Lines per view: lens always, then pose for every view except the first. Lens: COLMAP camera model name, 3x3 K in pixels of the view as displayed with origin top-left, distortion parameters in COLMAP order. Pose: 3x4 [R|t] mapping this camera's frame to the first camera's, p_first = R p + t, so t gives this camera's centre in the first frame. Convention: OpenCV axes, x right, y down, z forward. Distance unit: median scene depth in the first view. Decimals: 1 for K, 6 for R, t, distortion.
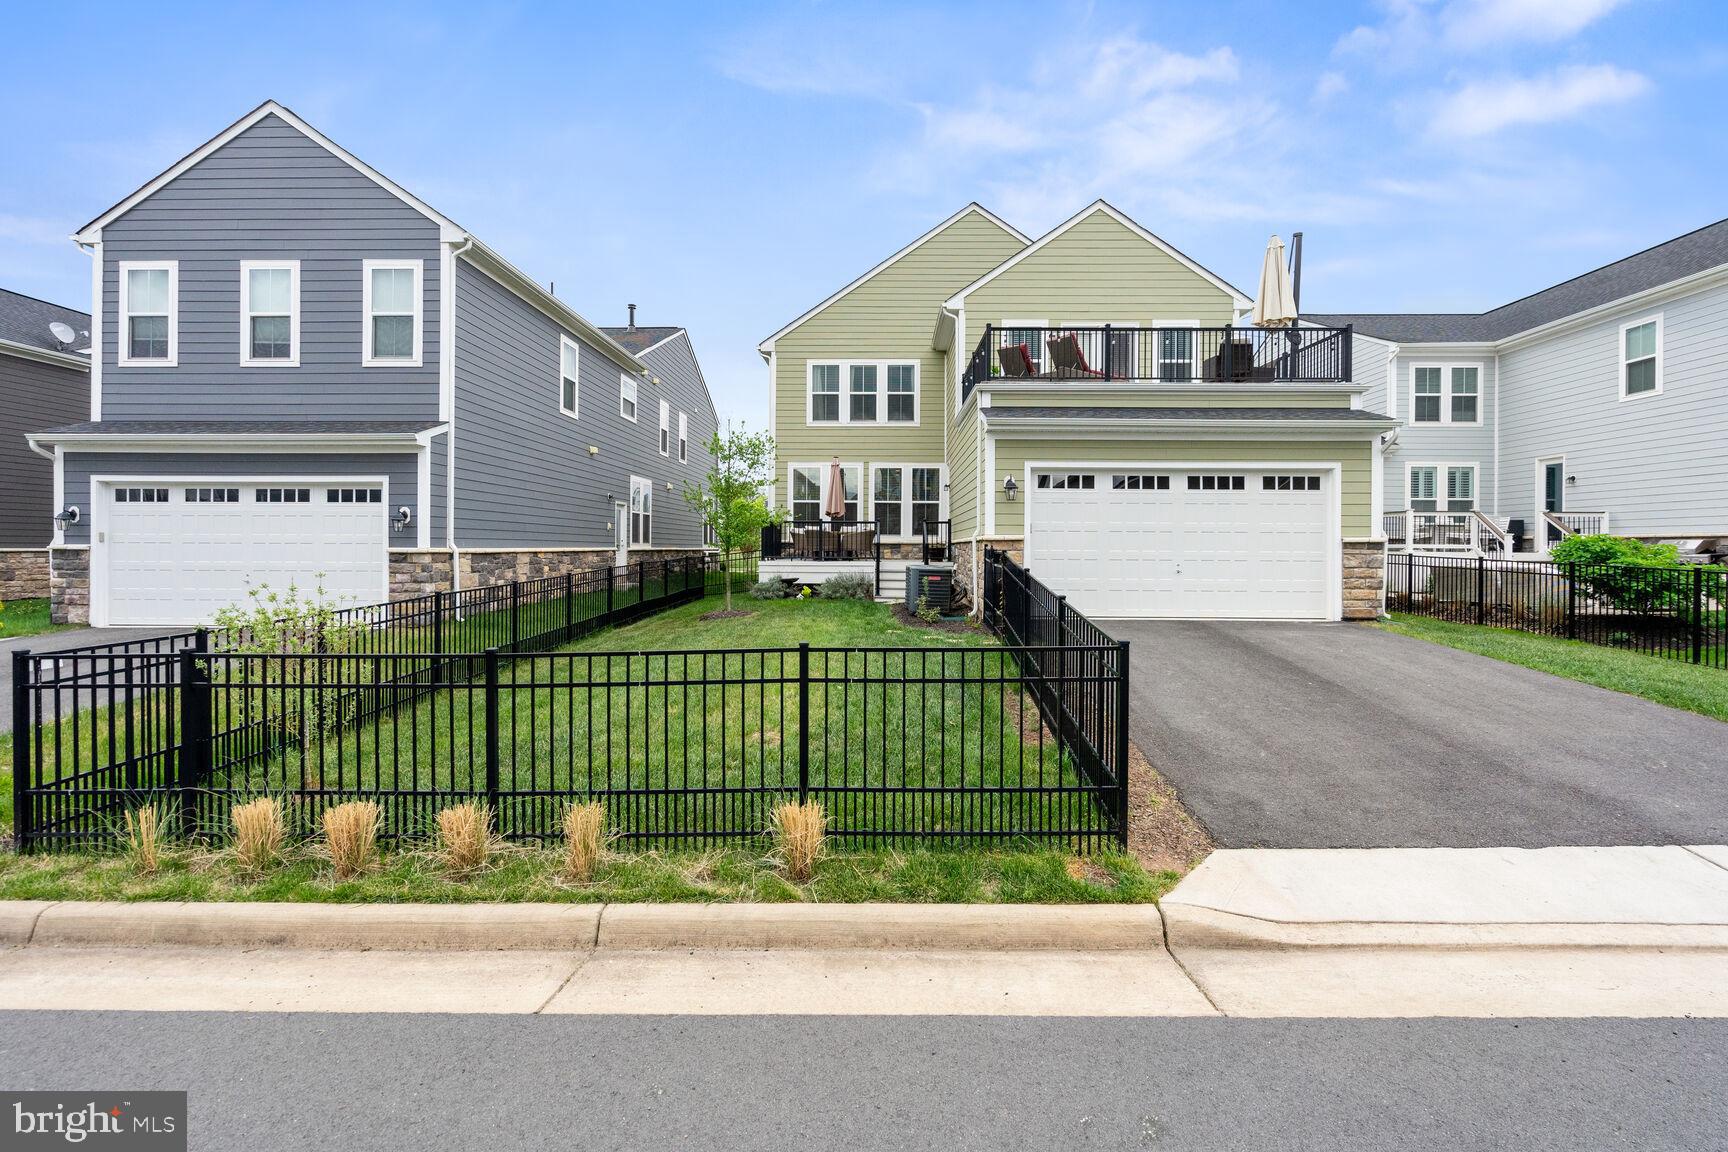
lens RADIAL K [[791.9, 0, 862.8], [0, 791.9, 544.4], [0, 0, 1]] dist [0.000093, 0.000720]
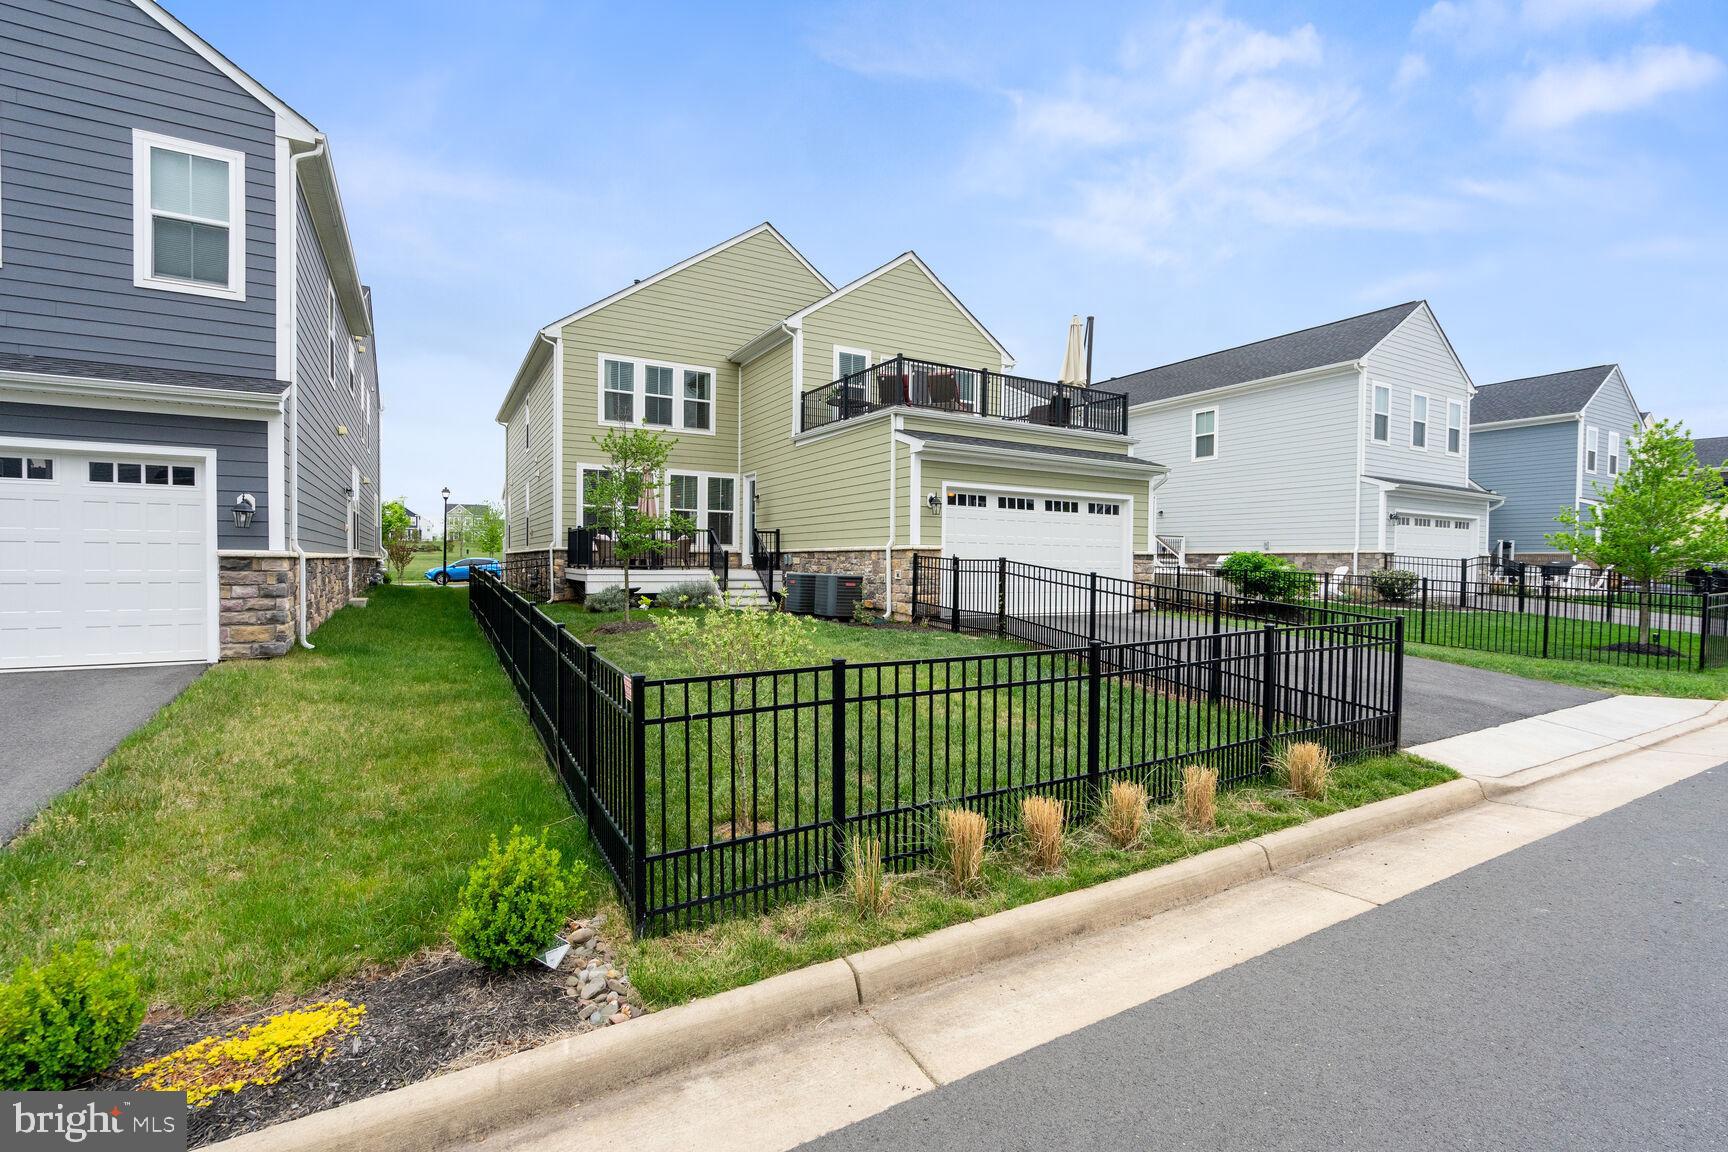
lens RADIAL K [[781.0, 0, 864.0], [0, 781.0, 576.0], [0, 0, 1]] dist [-0.002196, 0.000343]
pose [[0.855894, -0.004857, 0.517128, -0.440318], [-0.007845, 0.999719, 0.022374, 0.007217], [-0.517092, -0.023207, 0.855615, 0.086822]]
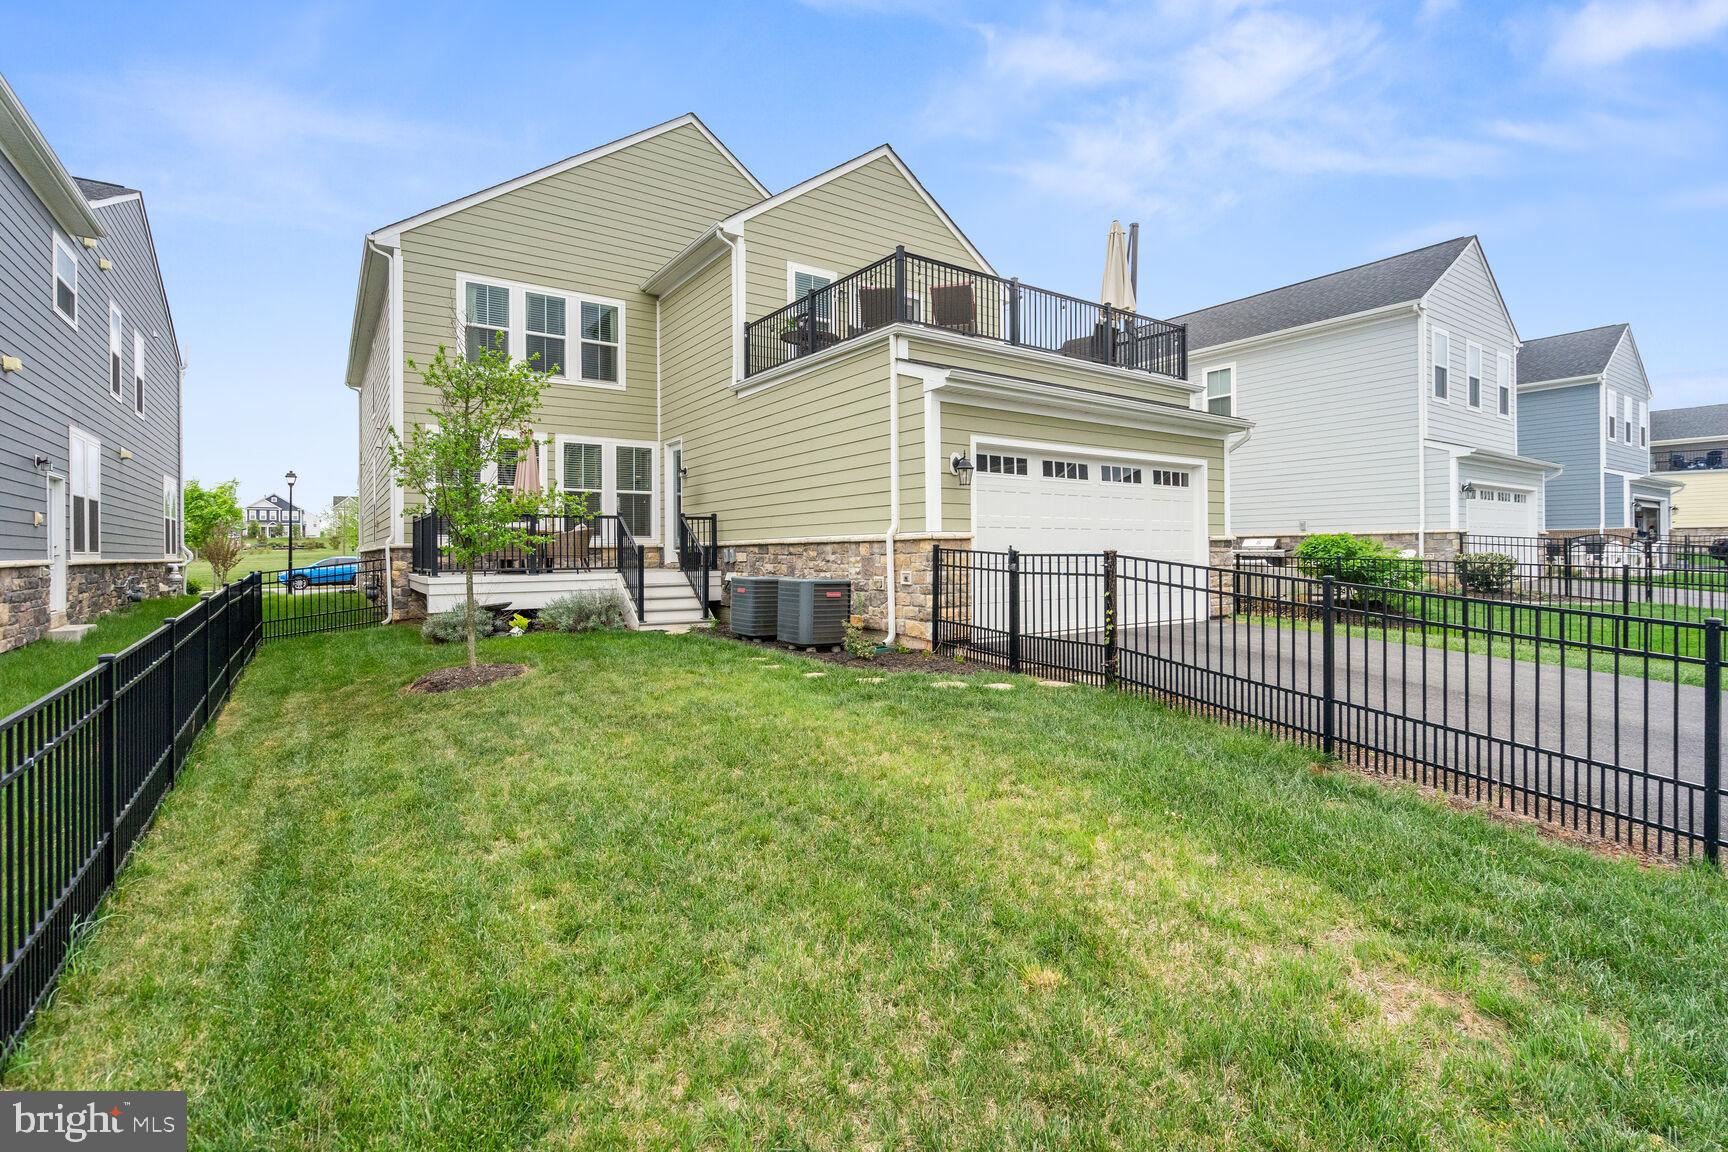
lens RADIAL K [[791.9, 0, 862.8], [0, 791.9, 544.4], [0, 0, 1]] dist [0.000093, 0.000720]
pose [[0.806089, -0.006668, 0.591757, -0.302181], [0.010357, 0.999942, -0.002840, 0.000763], [-0.591704, 0.008419, 0.806111, 0.421133]]
